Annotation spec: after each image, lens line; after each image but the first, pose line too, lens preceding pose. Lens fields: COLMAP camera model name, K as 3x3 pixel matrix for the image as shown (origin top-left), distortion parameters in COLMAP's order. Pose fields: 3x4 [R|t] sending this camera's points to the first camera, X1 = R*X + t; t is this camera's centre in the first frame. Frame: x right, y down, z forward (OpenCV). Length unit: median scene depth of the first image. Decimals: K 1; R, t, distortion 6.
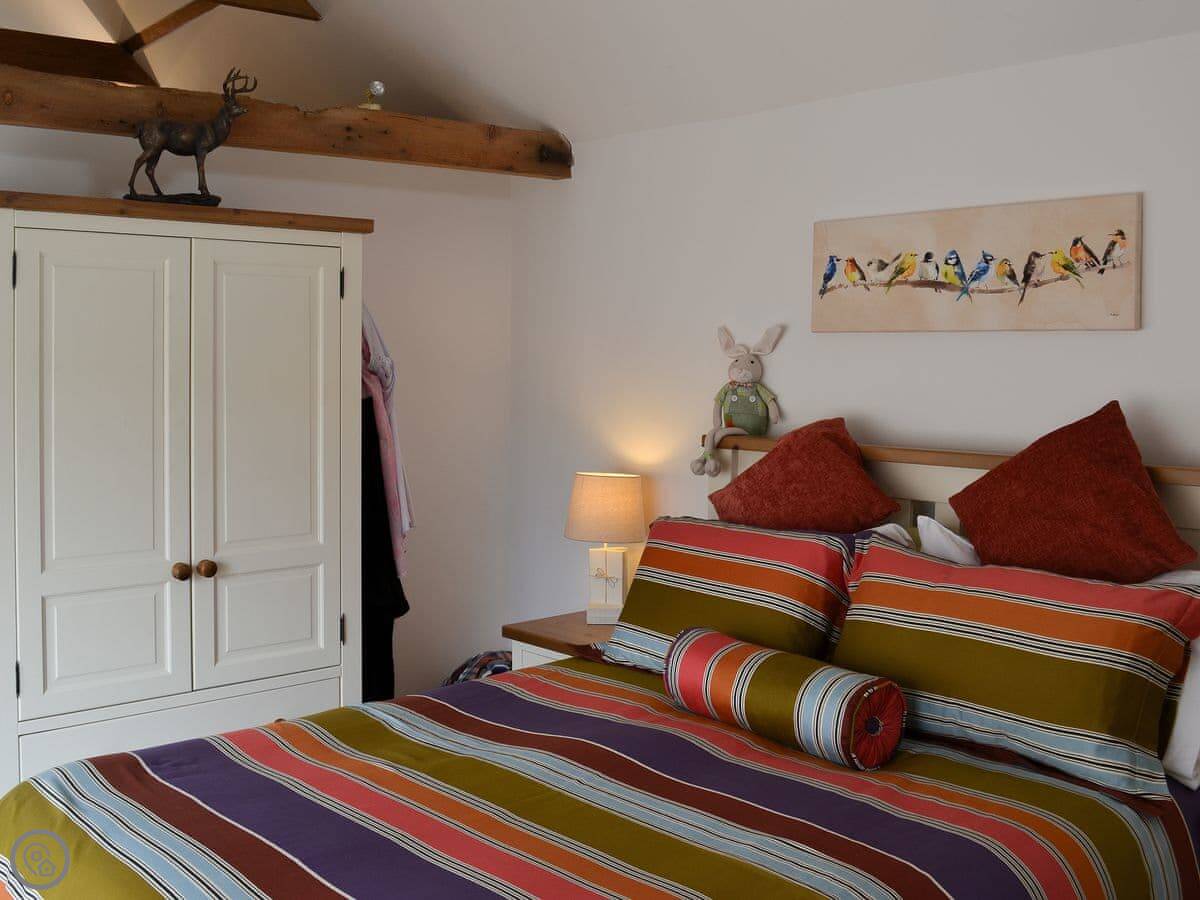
lens RADIAL K [[1237.4, 0, 599.0], [0, 1237.4, 410.2], [0, 0, 1]] dist [-0.099679, 0.012978]
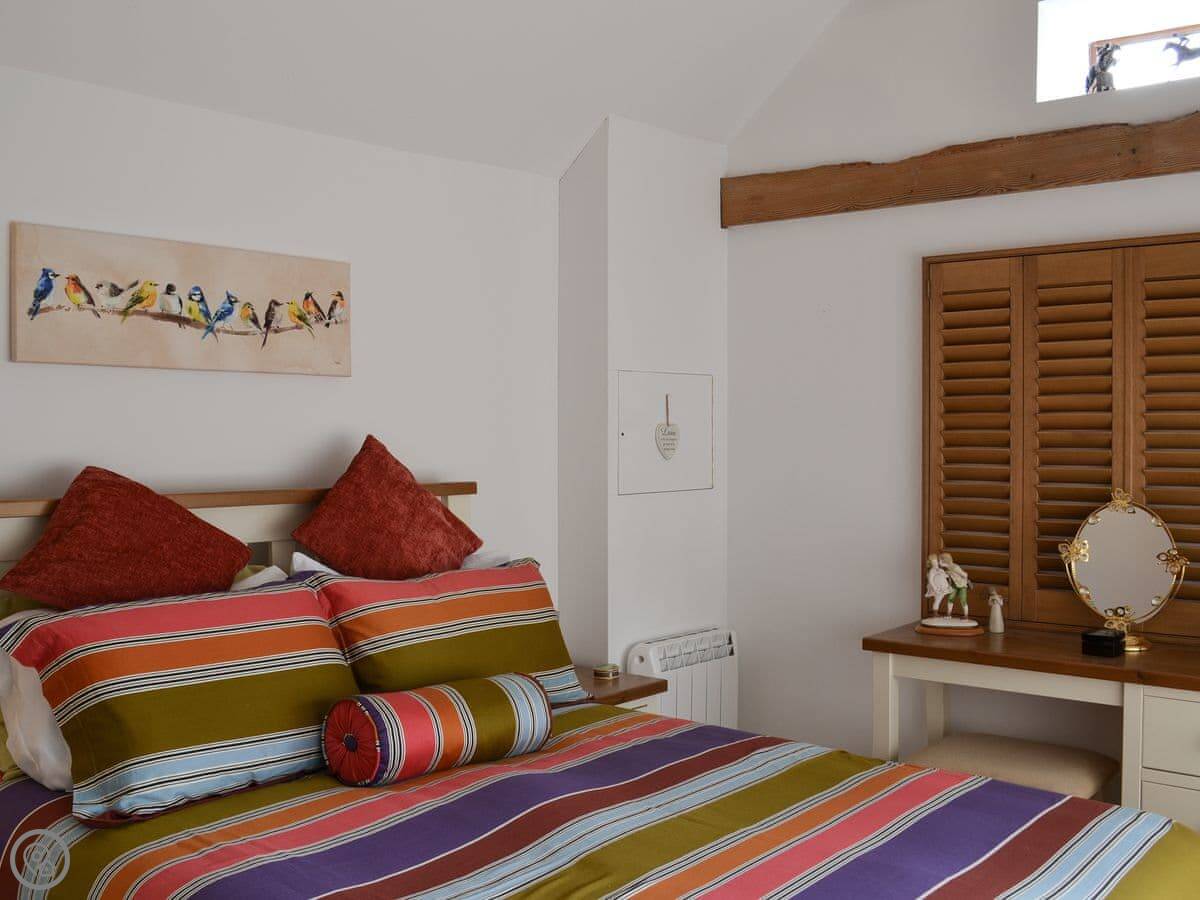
lens RADIAL K [[1201.6, 0, 600.0], [0, 1201.6, 450.0], [0, 0, 1]] dist [-0.084140, 0.002846]
pose [[-0.131702, -0.026391, 0.990938, -0.698933], [0.034298, 0.998926, 0.031163, -0.019589], [-0.990696, 0.038091, -0.130655, 0.822767]]
